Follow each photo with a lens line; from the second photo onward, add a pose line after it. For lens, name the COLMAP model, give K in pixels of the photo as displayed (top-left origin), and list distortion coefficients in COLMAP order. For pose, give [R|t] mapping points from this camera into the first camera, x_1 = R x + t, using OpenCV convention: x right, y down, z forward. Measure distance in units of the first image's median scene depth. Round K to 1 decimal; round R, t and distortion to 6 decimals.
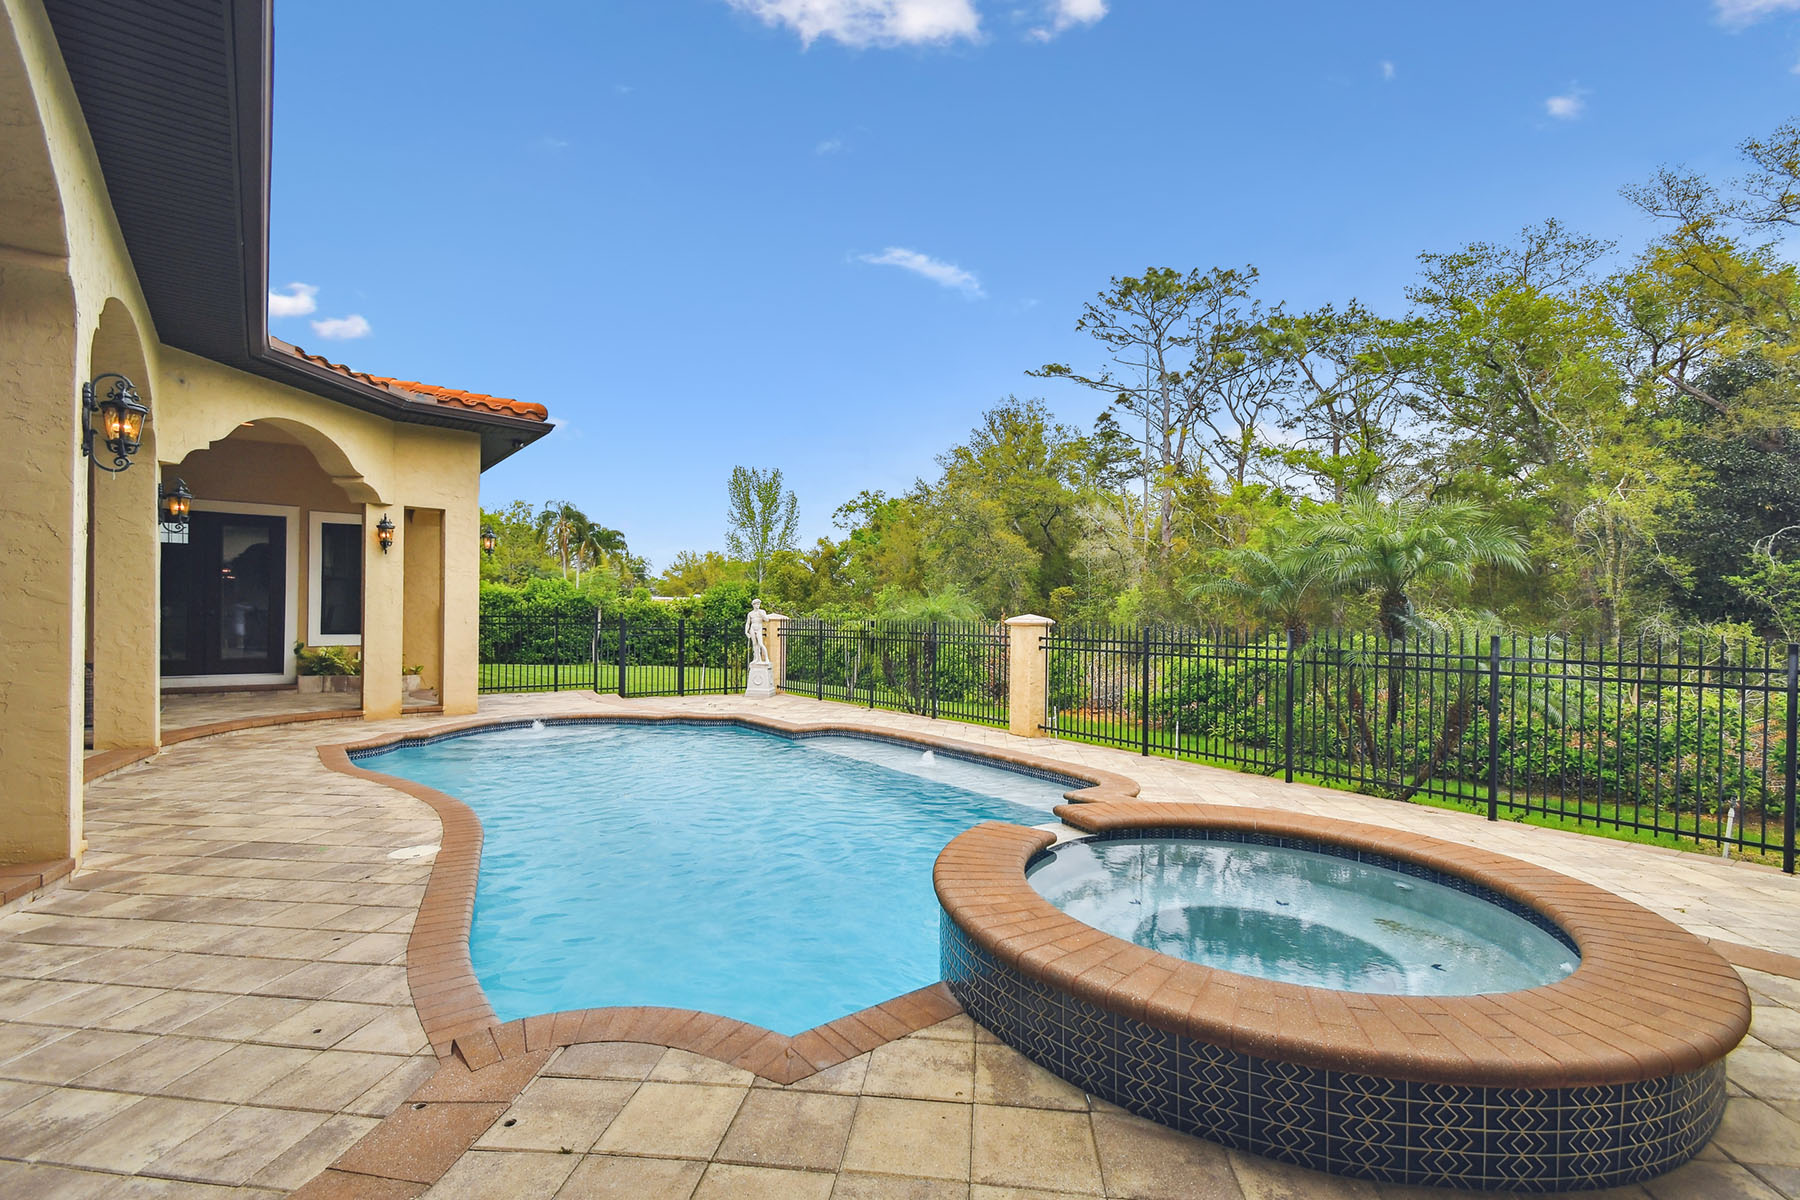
lens RADIAL K [[781.8, 0, 903.9], [0, 781.8, 608.2], [0, 0, 1]] dist [0.040925, -0.000548]
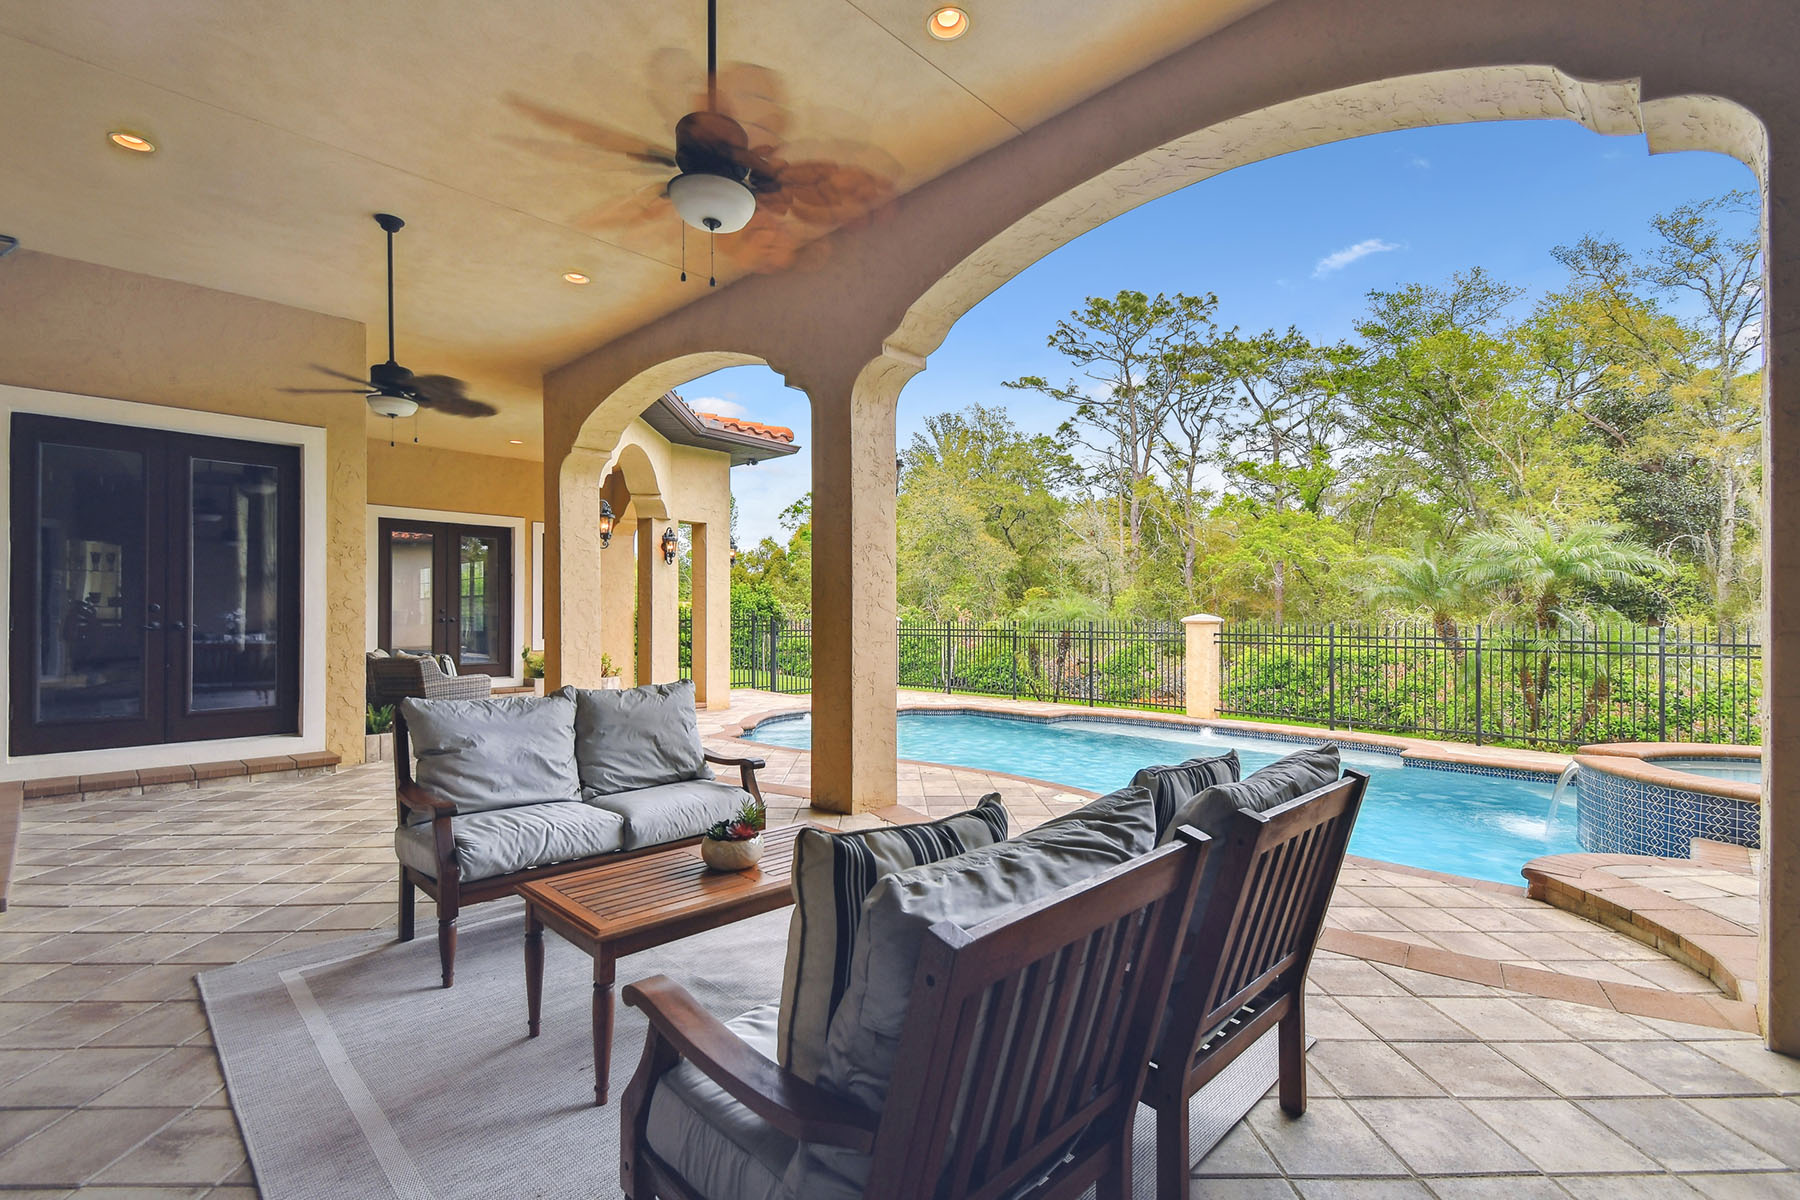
lens RADIAL K [[781.8, 0, 890.0], [0, 781.8, 605.6], [0, 0, 1]] dist [0.040925, -0.000548]
pose [[0.992768, -0.007769, 0.119799, -0.128260], [0.008049, 0.999966, -0.001849, -0.001833], [-0.119781, 0.002800, 0.992796, -0.029076]]
